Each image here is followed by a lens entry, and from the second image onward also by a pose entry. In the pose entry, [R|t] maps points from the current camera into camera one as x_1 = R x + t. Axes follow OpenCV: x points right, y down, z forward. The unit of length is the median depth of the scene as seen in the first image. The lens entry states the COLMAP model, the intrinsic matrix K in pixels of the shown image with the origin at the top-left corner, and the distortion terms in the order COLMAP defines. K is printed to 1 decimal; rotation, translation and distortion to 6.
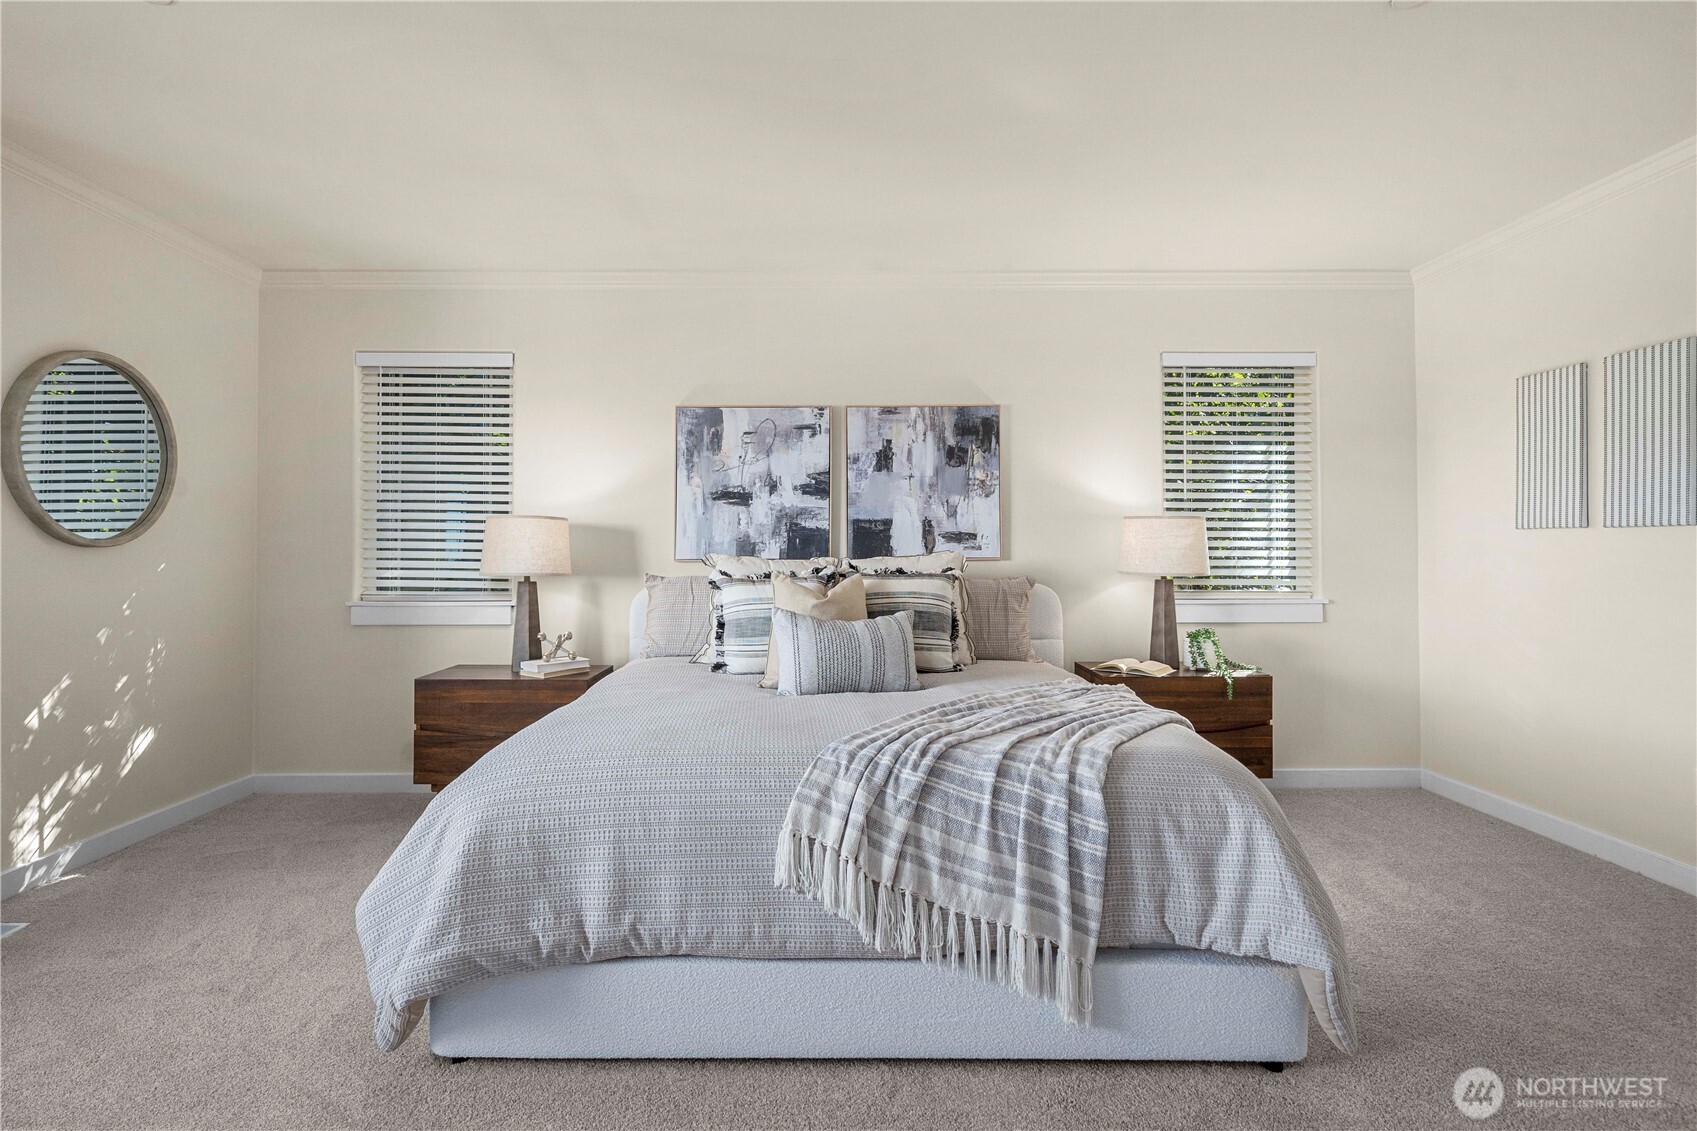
lens RADIAL K [[833.4, 0, 845.9], [0, 833.4, 563.5], [0, 0, 1]] dist [-0.000176, -0.000019]
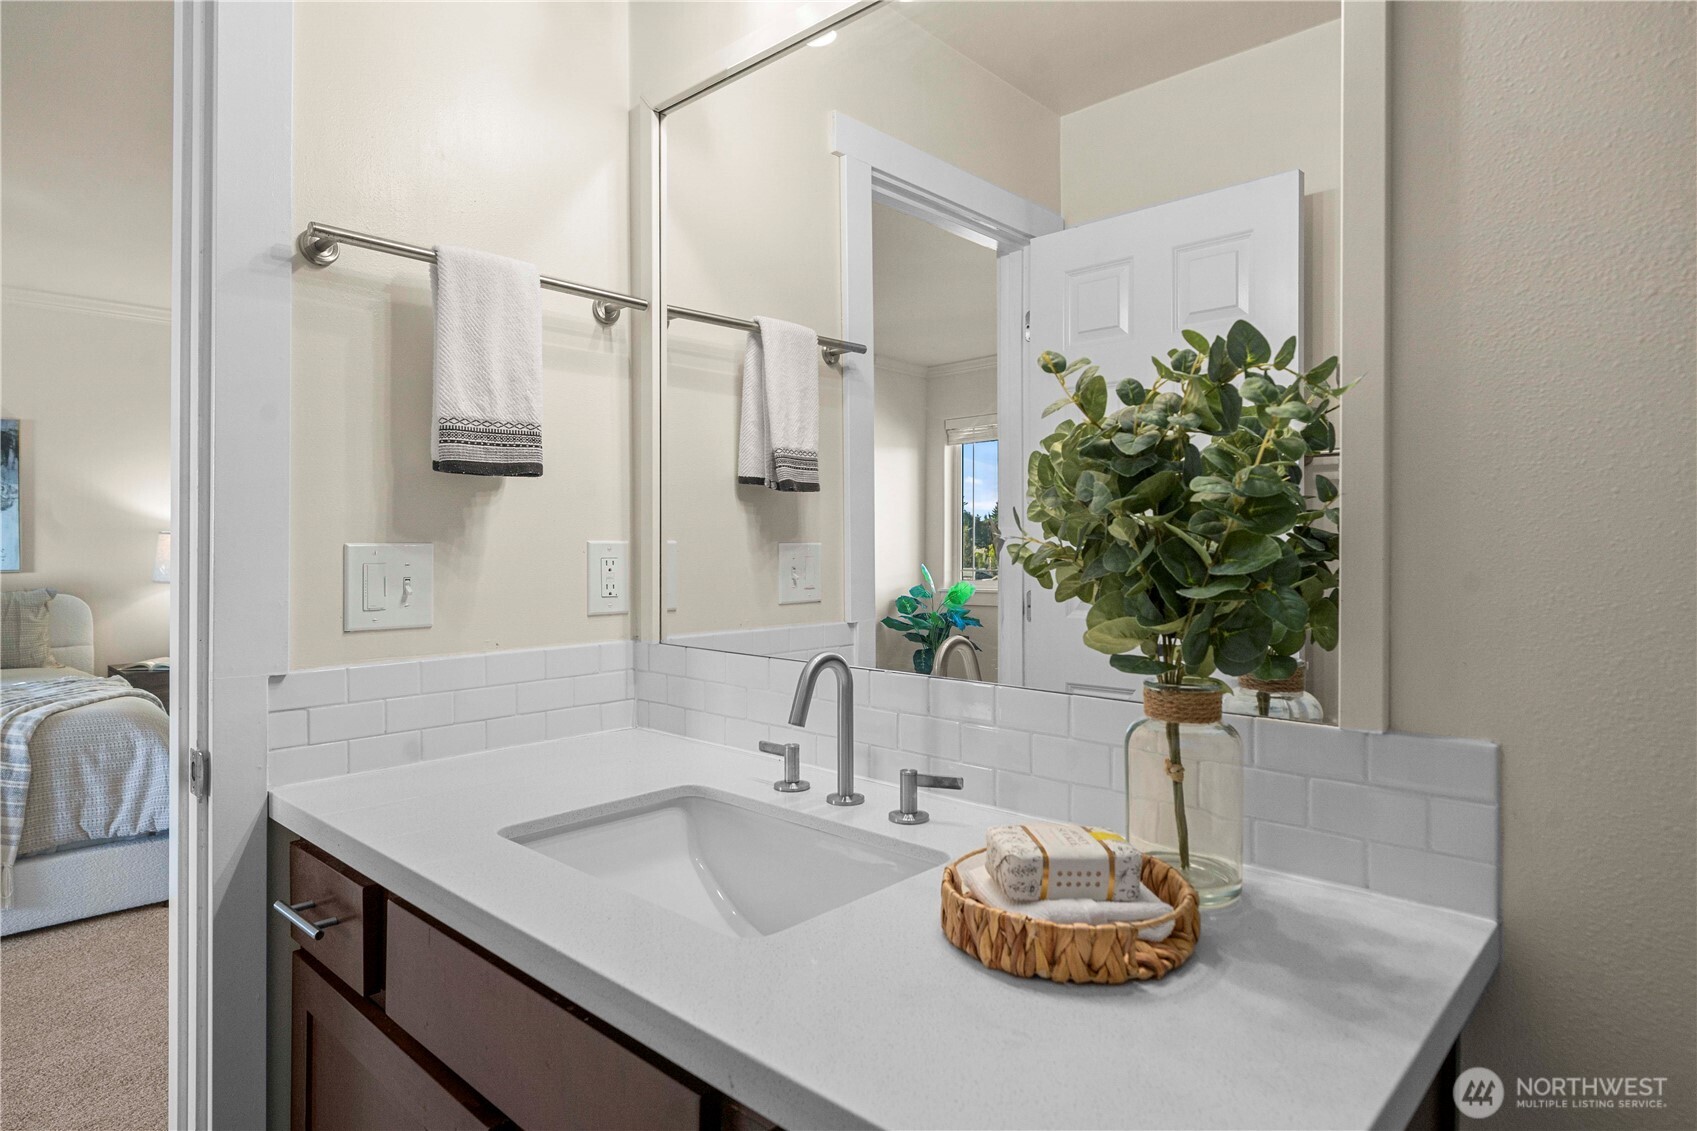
lens RADIAL K [[941.3, 0, 849.2], [0, 941.3, 556.8], [0, 0, 1]] dist [0.002265, 0.000747]
pose [[0.695581, 0.000621, 0.718447, 0.129868], [0.003074, 0.999988, -0.003840, -0.032114], [-0.718441, 0.004880, 0.695571, -1.118881]]
